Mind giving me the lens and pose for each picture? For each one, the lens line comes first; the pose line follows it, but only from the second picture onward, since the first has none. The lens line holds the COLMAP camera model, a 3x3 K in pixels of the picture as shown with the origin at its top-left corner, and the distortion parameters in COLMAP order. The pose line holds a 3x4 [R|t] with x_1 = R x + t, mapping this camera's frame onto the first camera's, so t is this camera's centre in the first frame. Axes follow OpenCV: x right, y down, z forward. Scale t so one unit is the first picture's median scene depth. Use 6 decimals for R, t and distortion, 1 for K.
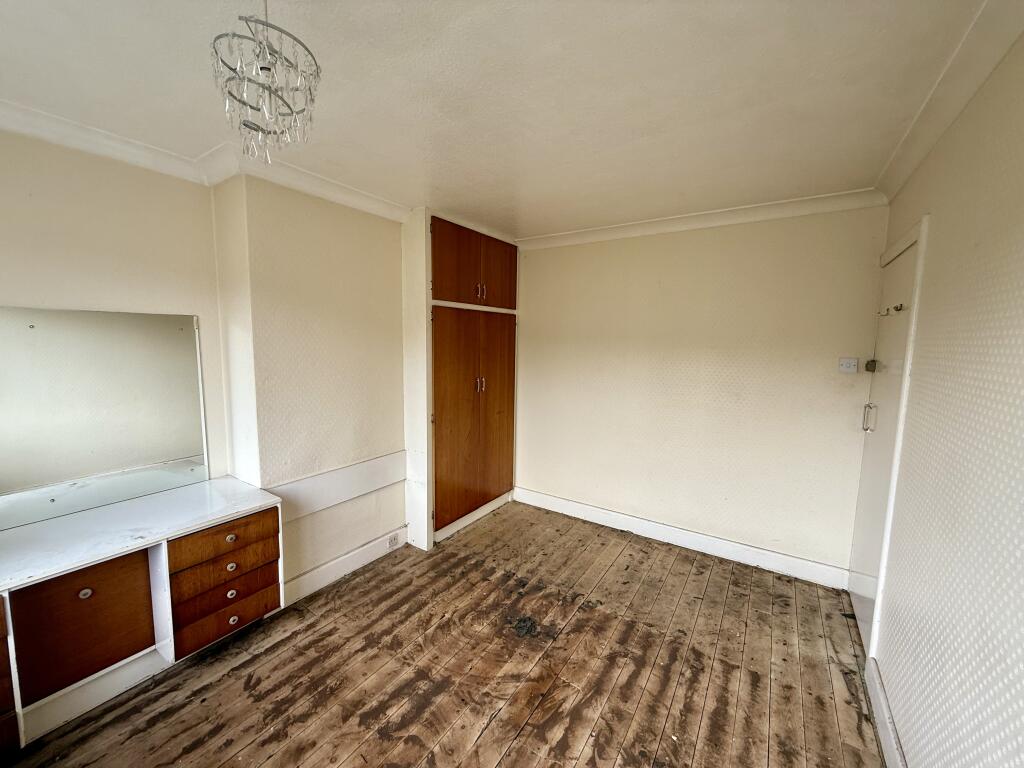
lens RADIAL K [[406.1, 0, 507.5], [0, 406.1, 384.7], [0, 0, 1]] dist [-0.001338, 0.000381]
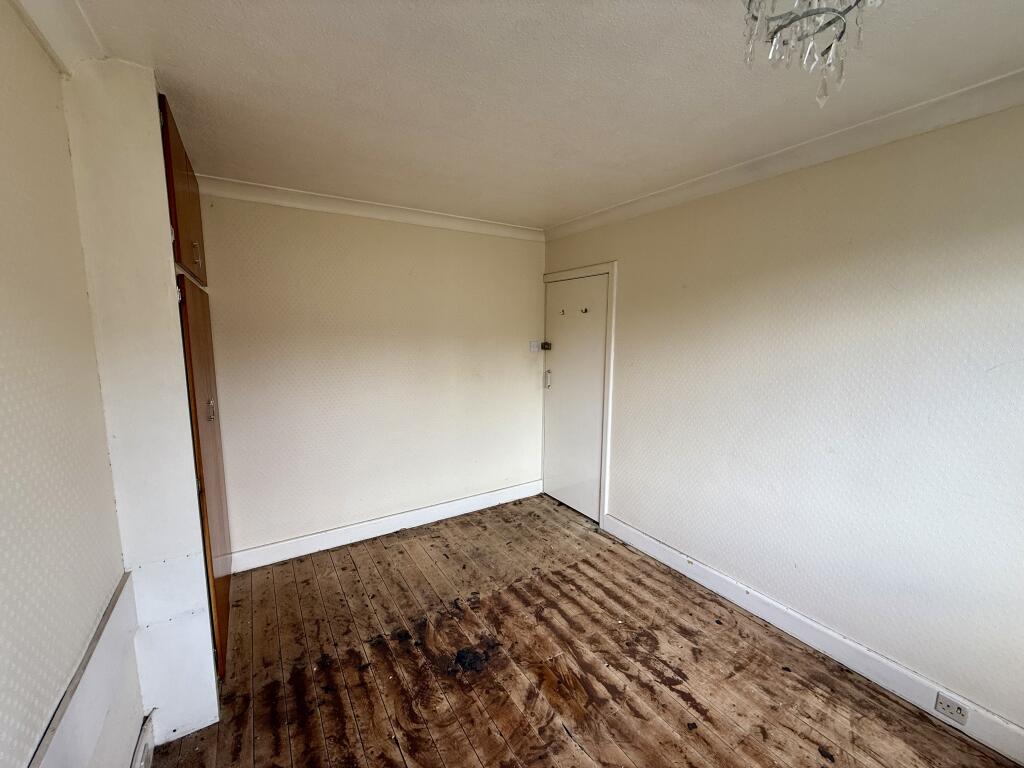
lens RADIAL K [[406.1, 0, 507.5], [0, 406.1, 384.7], [0, 0, 1]] dist [-0.001338, 0.000381]
pose [[0.410066, -0.138162, 0.901531, -0.654094], [0.102600, 0.989173, 0.104926, -0.086827], [-0.906267, 0.049470, 0.419802, 0.535338]]
